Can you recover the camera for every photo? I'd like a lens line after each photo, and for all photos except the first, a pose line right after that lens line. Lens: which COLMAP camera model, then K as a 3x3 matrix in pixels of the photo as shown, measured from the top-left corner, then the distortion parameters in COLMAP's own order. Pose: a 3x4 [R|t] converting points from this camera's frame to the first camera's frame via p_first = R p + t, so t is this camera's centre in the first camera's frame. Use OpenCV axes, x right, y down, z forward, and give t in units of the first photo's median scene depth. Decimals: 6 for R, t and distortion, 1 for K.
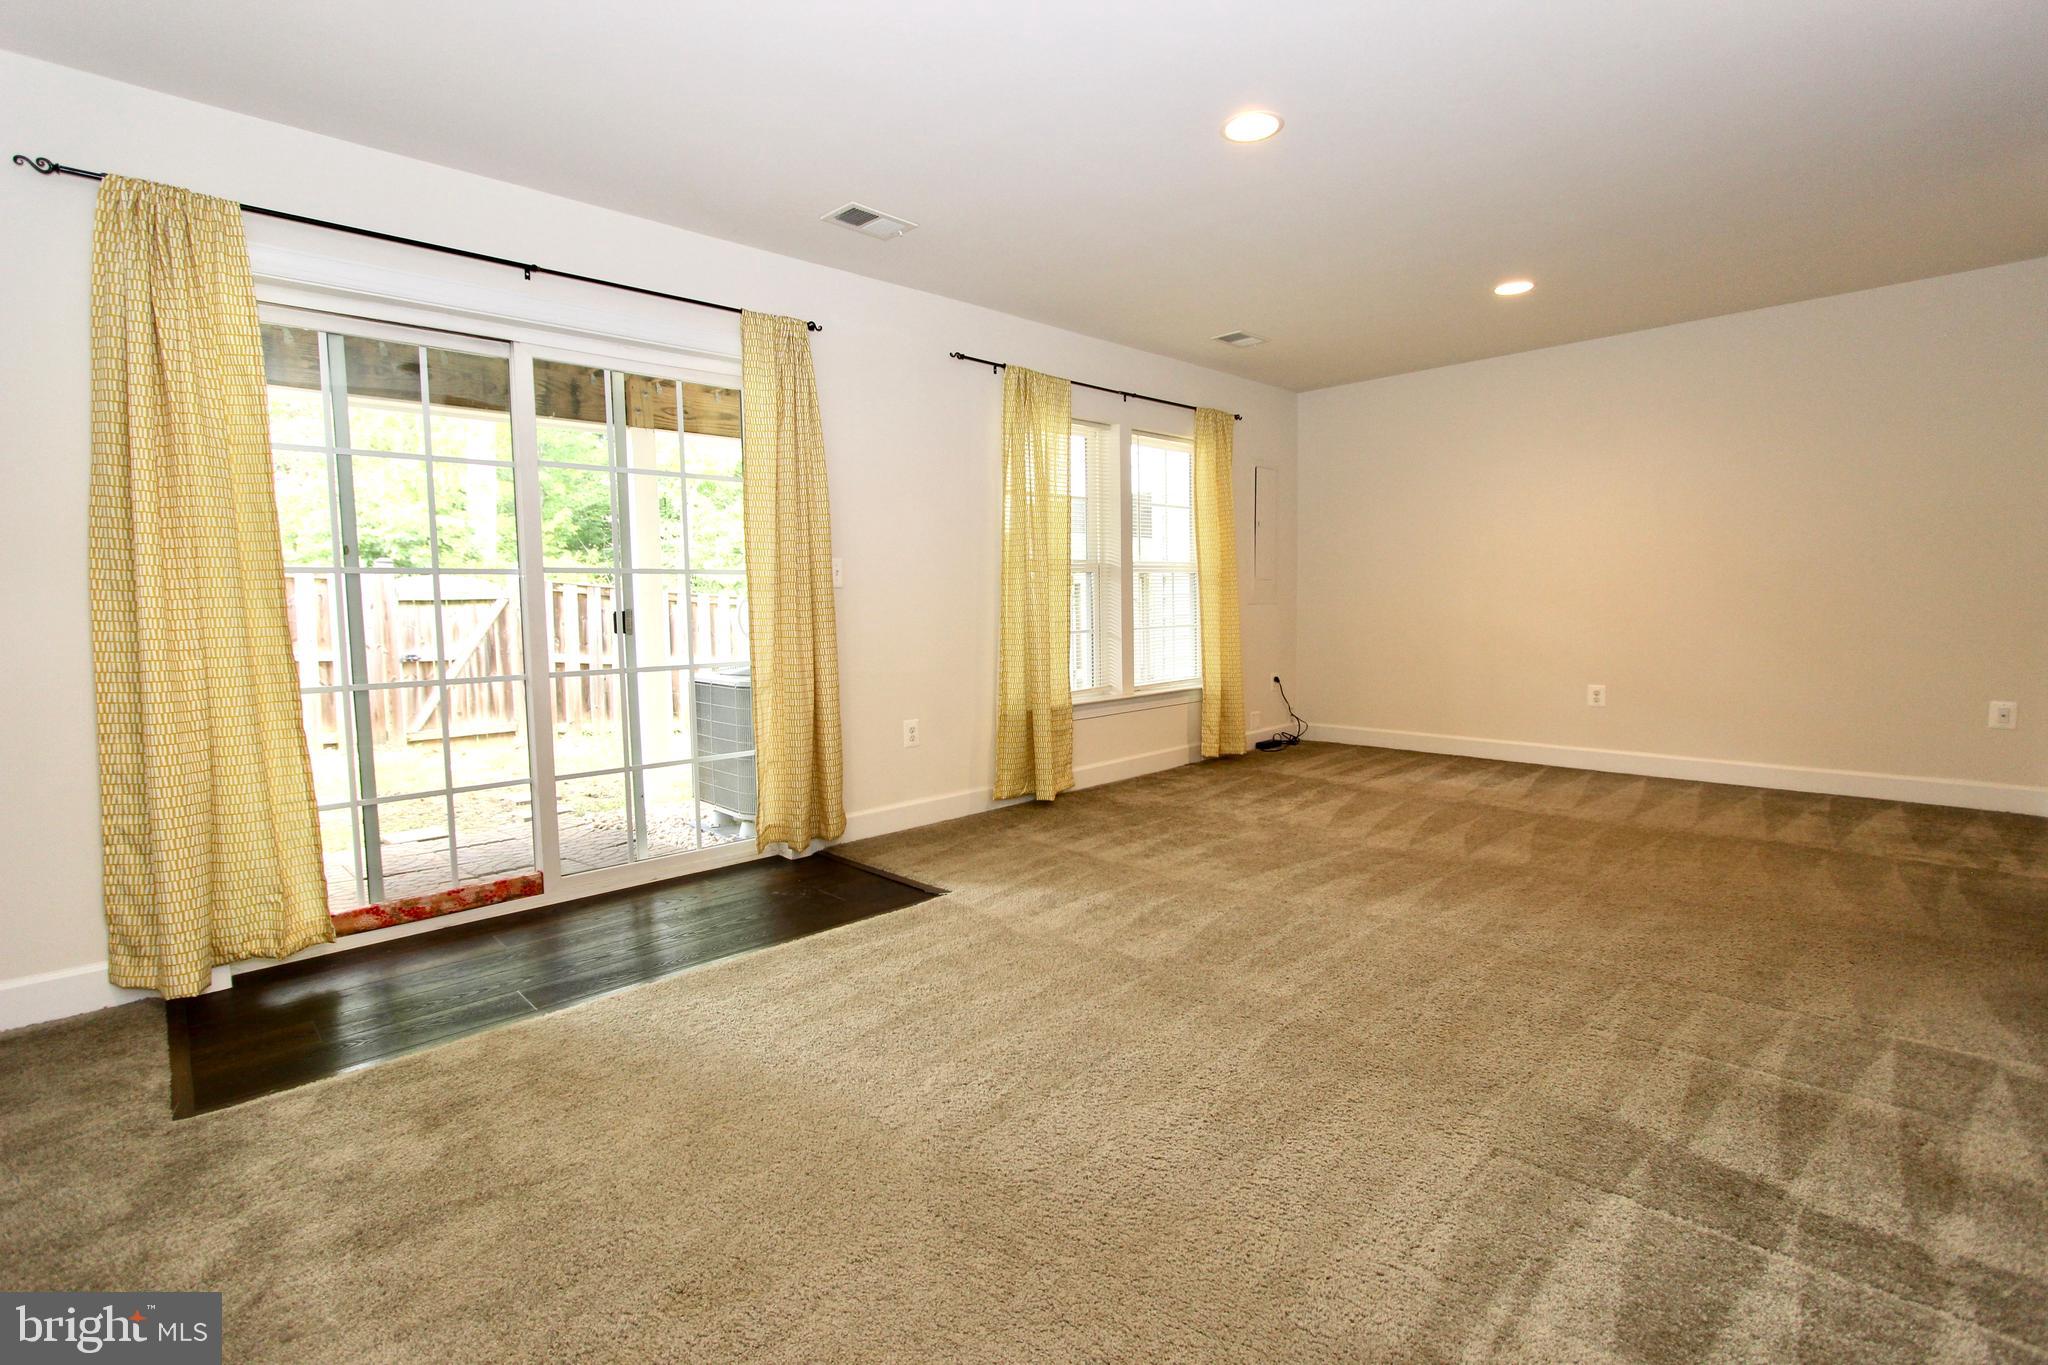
lens RADIAL K [[948.4, 0, 1032.0], [0, 948.4, 675.3], [0, 0, 1]] dist [0.000151, 0.001298]
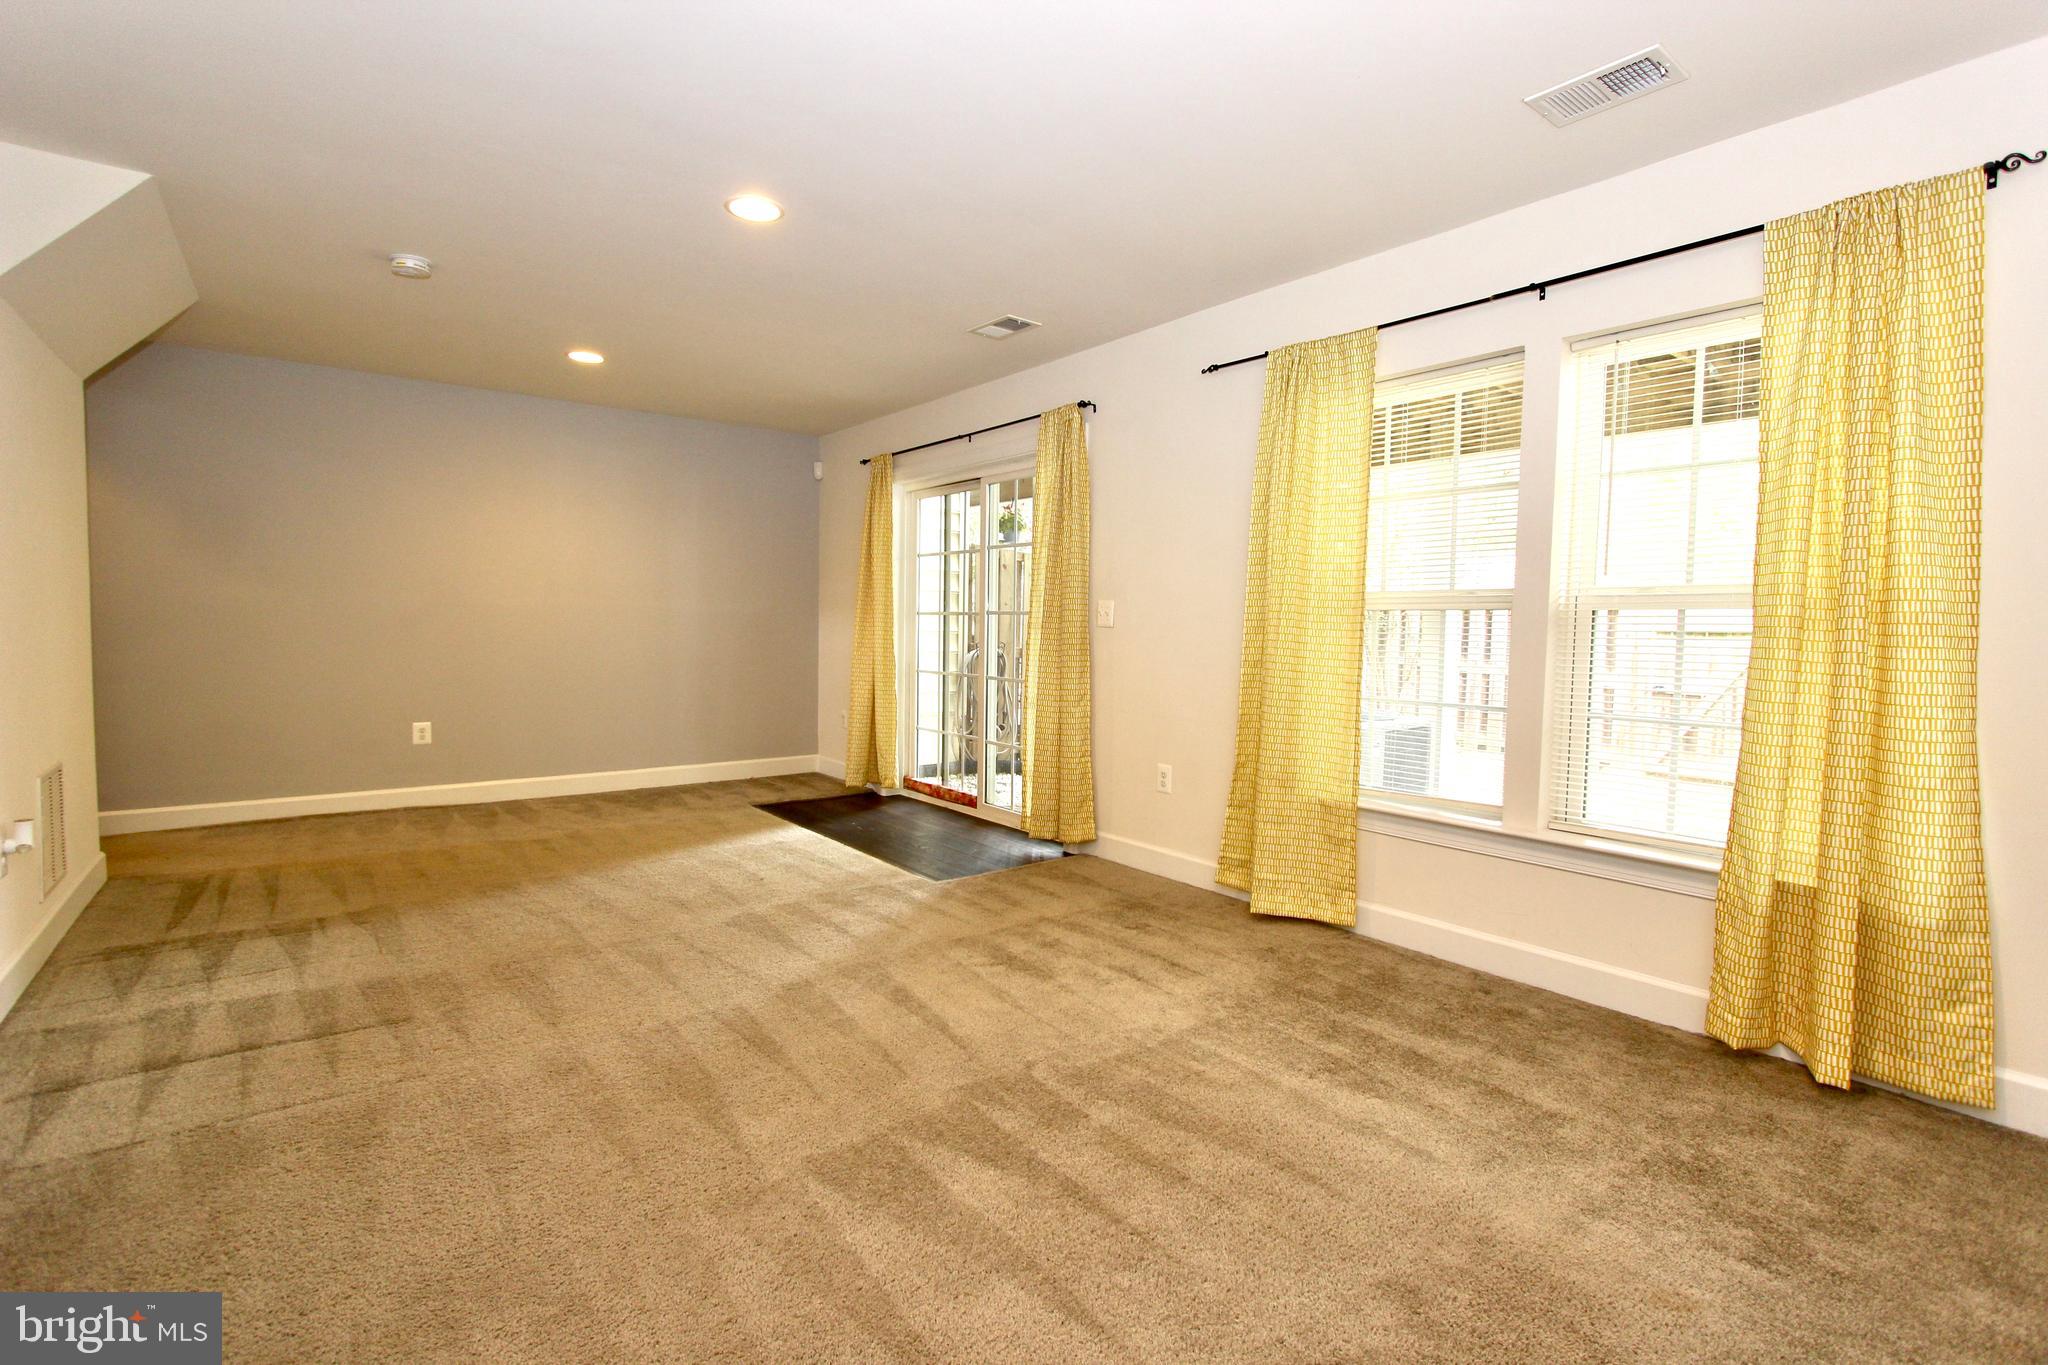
lens RADIAL K [[948.4, 0, 1019.3], [0, 948.4, 679.7], [0, 0, 1]] dist [0.000151, 0.001298]
pose [[-0.109847, 0.075011, -0.991114, 0.976840], [-0.093151, 0.991983, 0.085401, -0.125120], [0.989574, 0.101705, -0.101978, 1.093116]]
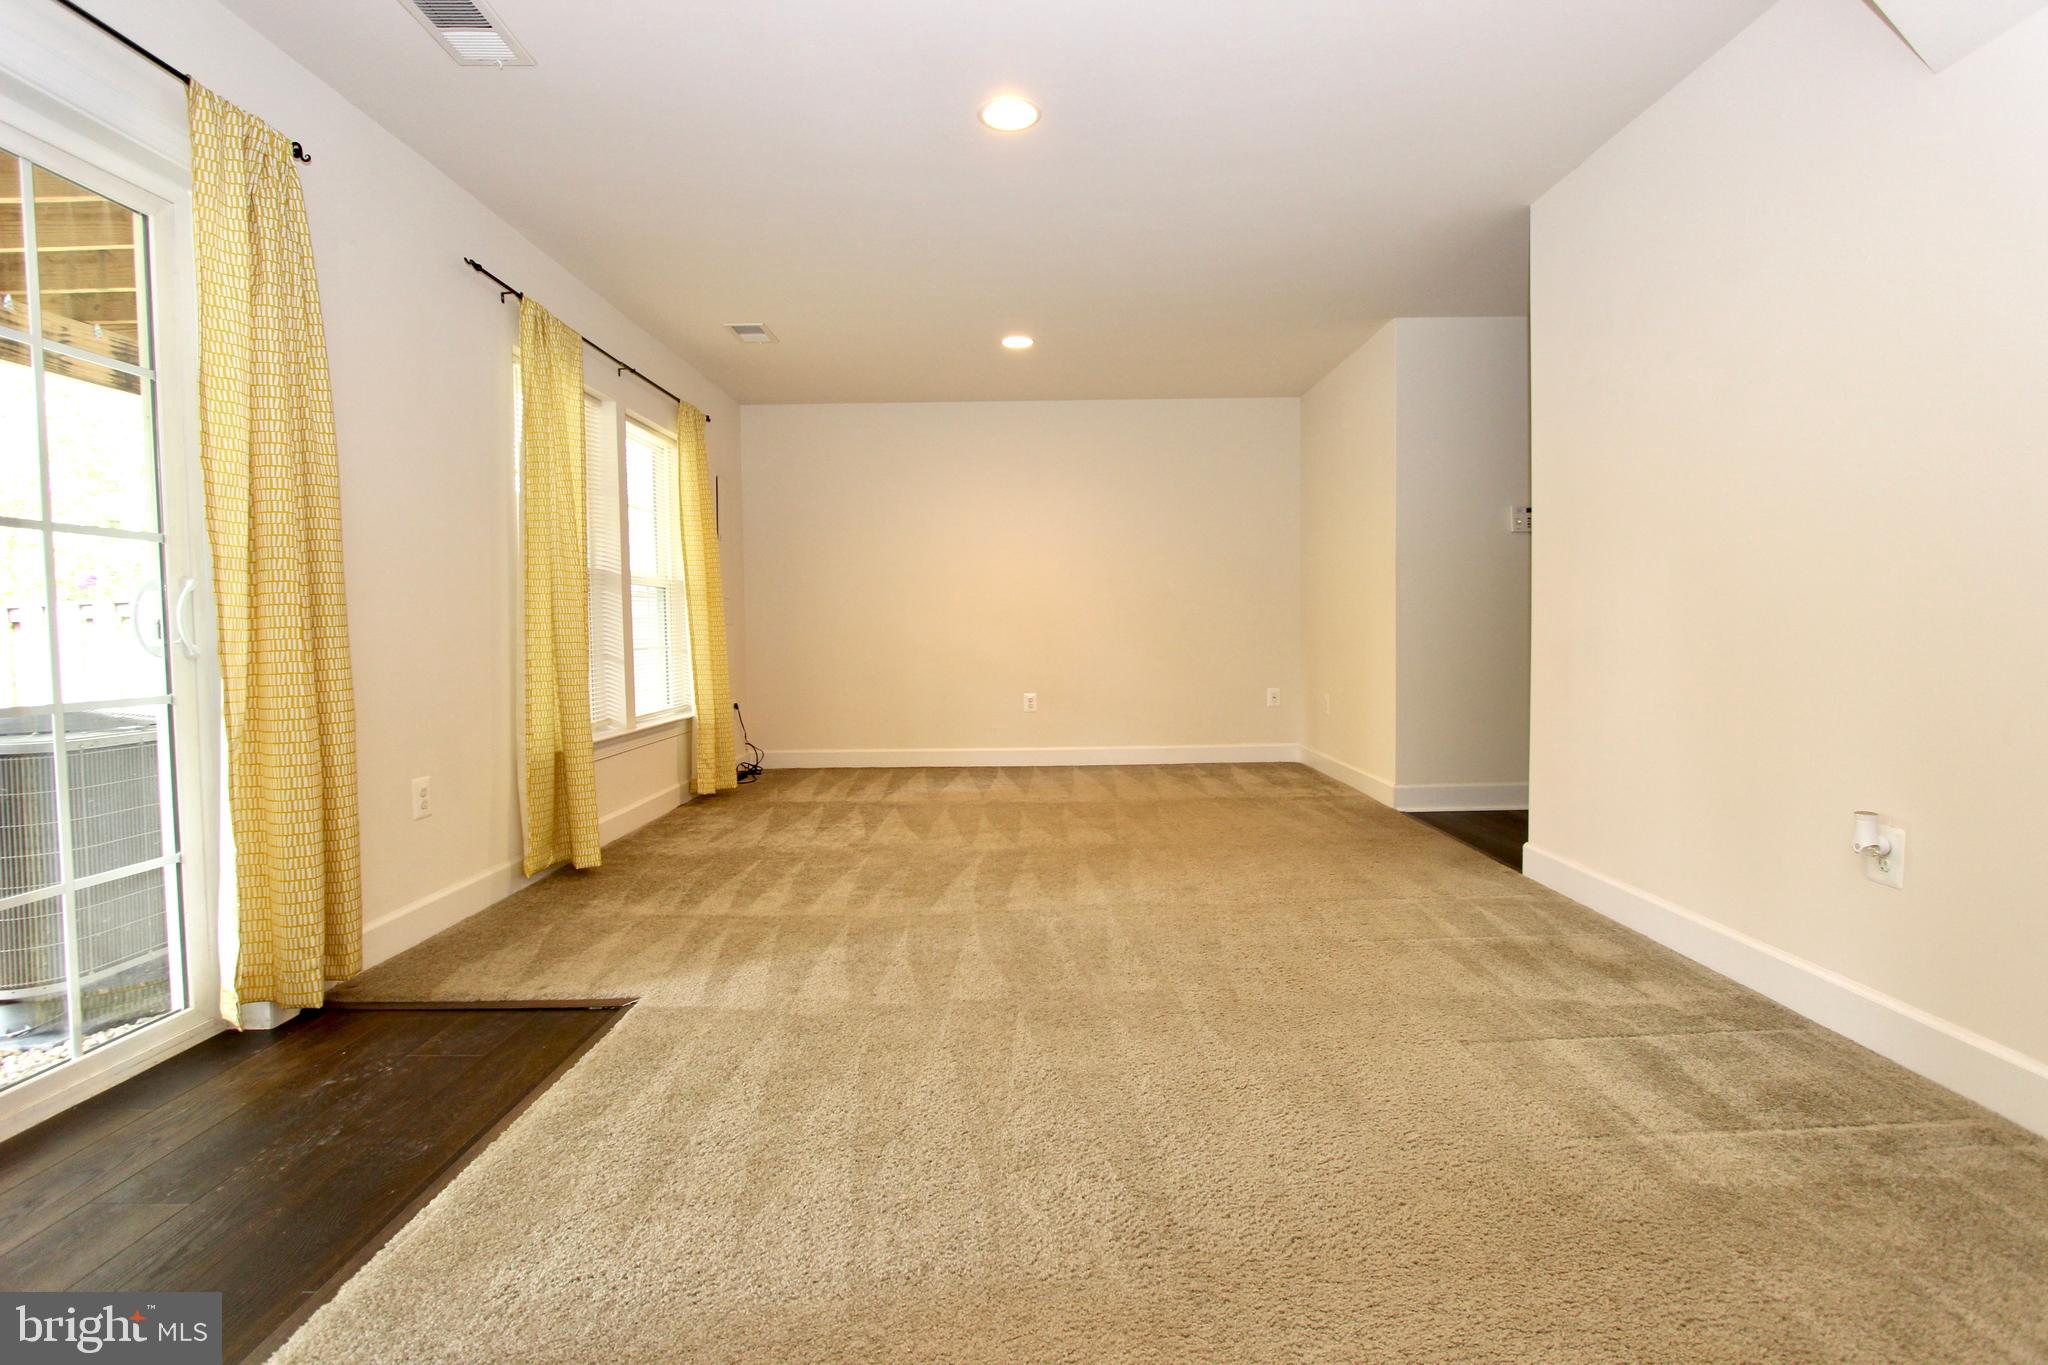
lens RADIAL K [[948.4, 0, 1021.3], [0, 948.4, 664.5], [0, 0, 1]] dist [0.000151, 0.001298]
pose [[0.695681, -0.017732, 0.718132, -0.361071], [0.055937, 0.997997, -0.029546, 0.012365], [-0.716169, 0.060725, 0.695280, 0.254230]]
